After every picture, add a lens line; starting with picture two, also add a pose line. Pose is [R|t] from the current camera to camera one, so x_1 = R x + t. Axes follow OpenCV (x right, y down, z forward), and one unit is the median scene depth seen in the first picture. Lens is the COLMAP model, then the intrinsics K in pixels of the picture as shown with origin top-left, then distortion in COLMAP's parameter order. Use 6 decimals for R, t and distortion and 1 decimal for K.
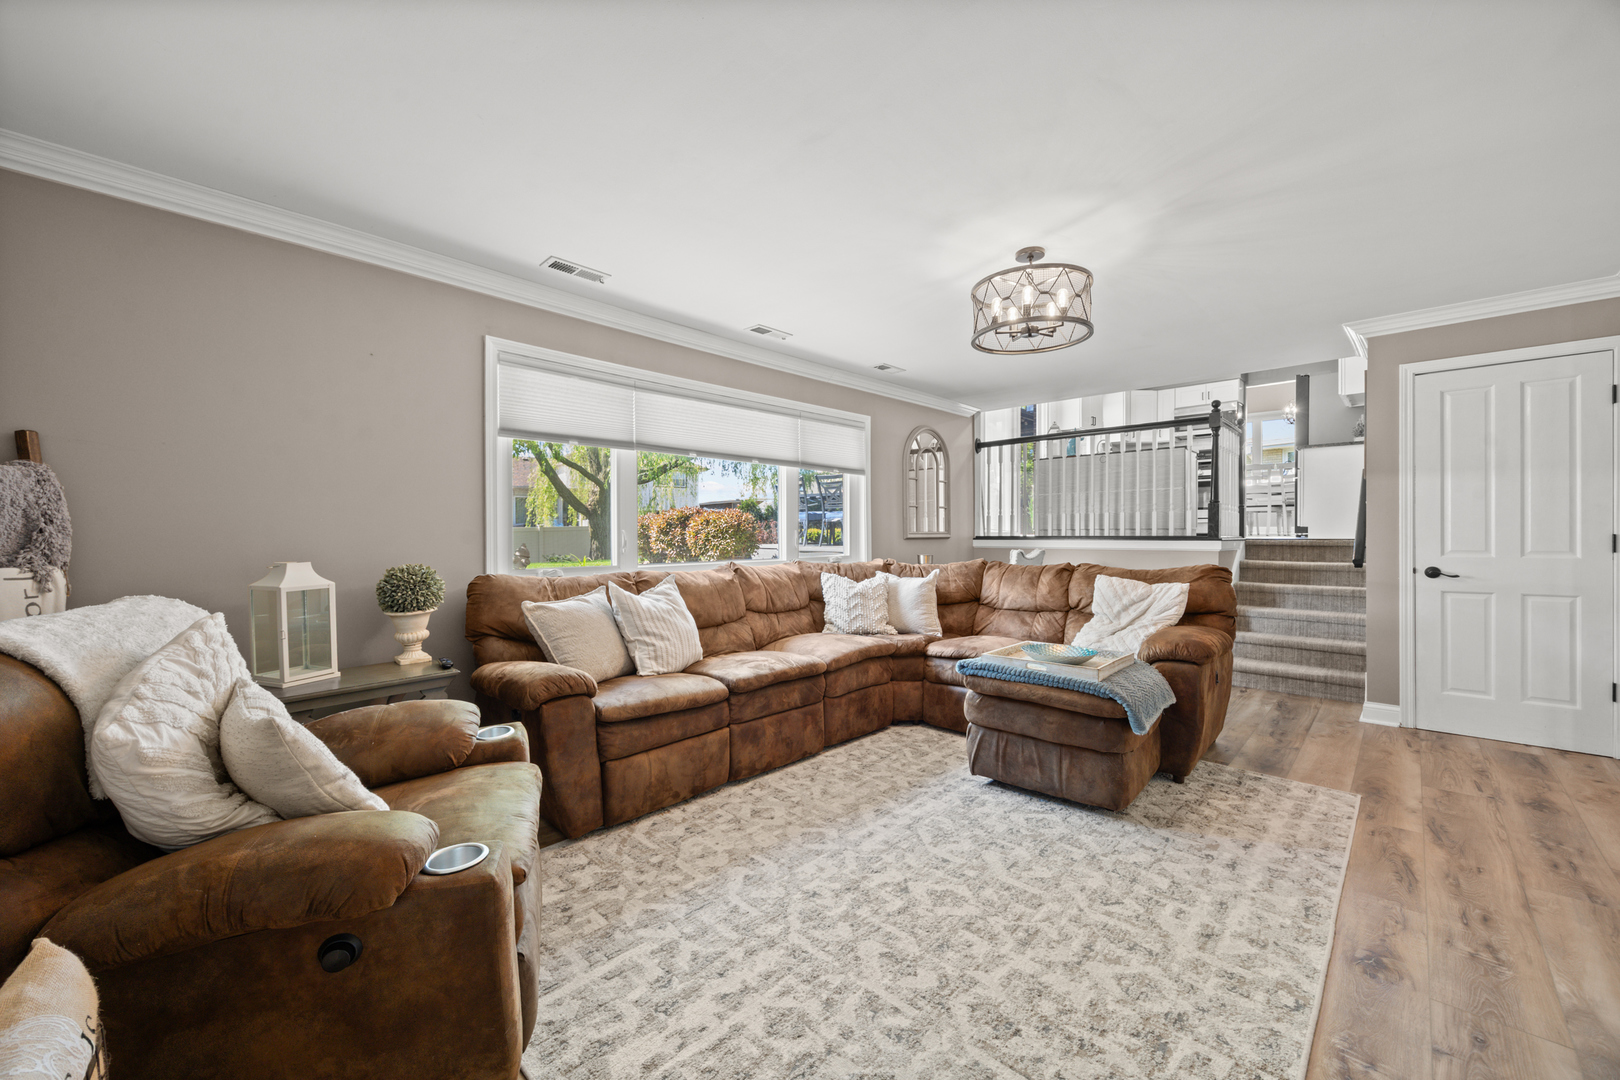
lens RADIAL K [[626.6, 0, 802.2], [0, 626.6, 538.0], [0, 0, 1]] dist [-0.000371, 0.000007]
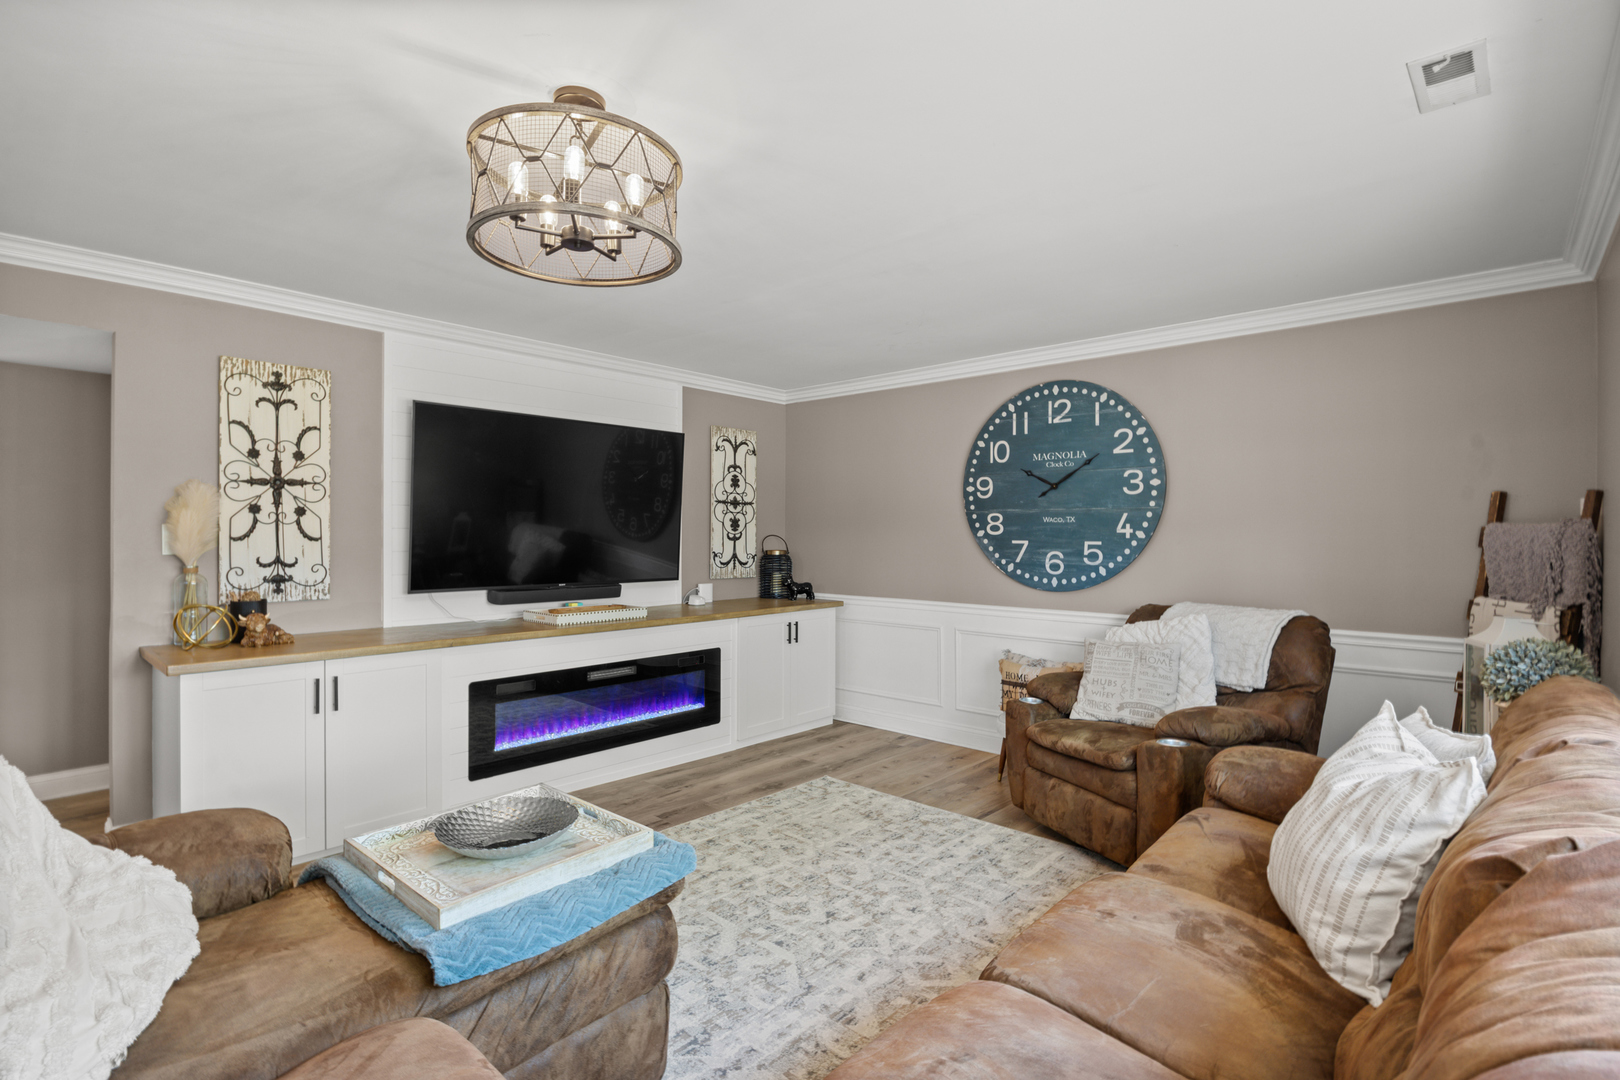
lens RADIAL K [[763.1, 0, 819.0], [0, 763.1, 536.0], [0, 0, 1]] dist [-0.002553, -0.000398]
pose [[-0.998839, -0.001824, -0.048131, 0.246541], [-0.002308, 0.999947, 0.009998, -0.095529], [0.048110, 0.010098, -0.998791, 2.293699]]
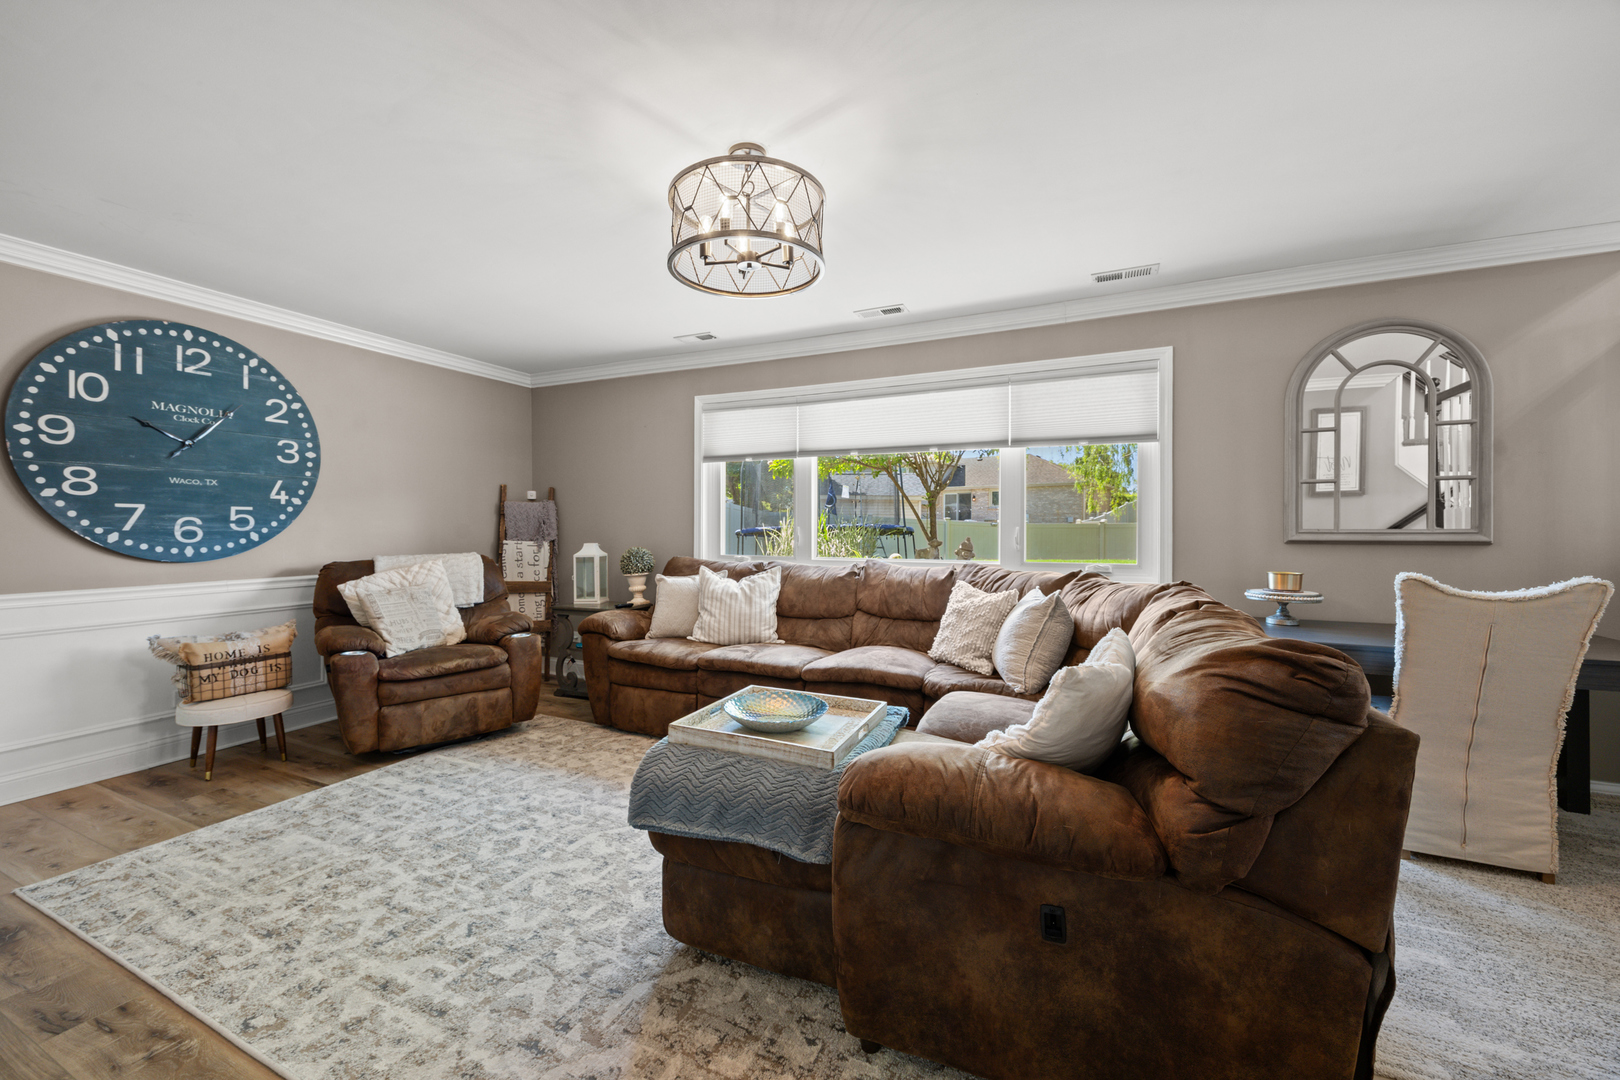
lens RADIAL K [[626.4, 0, 798.9], [0, 626.4, 534.2], [0, 0, 1]] dist [-0.003701, 0.000185]
pose [[0.325019, 0.014439, -0.945597, 1.466037], [-0.009955, 0.999880, 0.011846, -0.022597], [0.945655, 0.005564, 0.325124, 1.109260]]
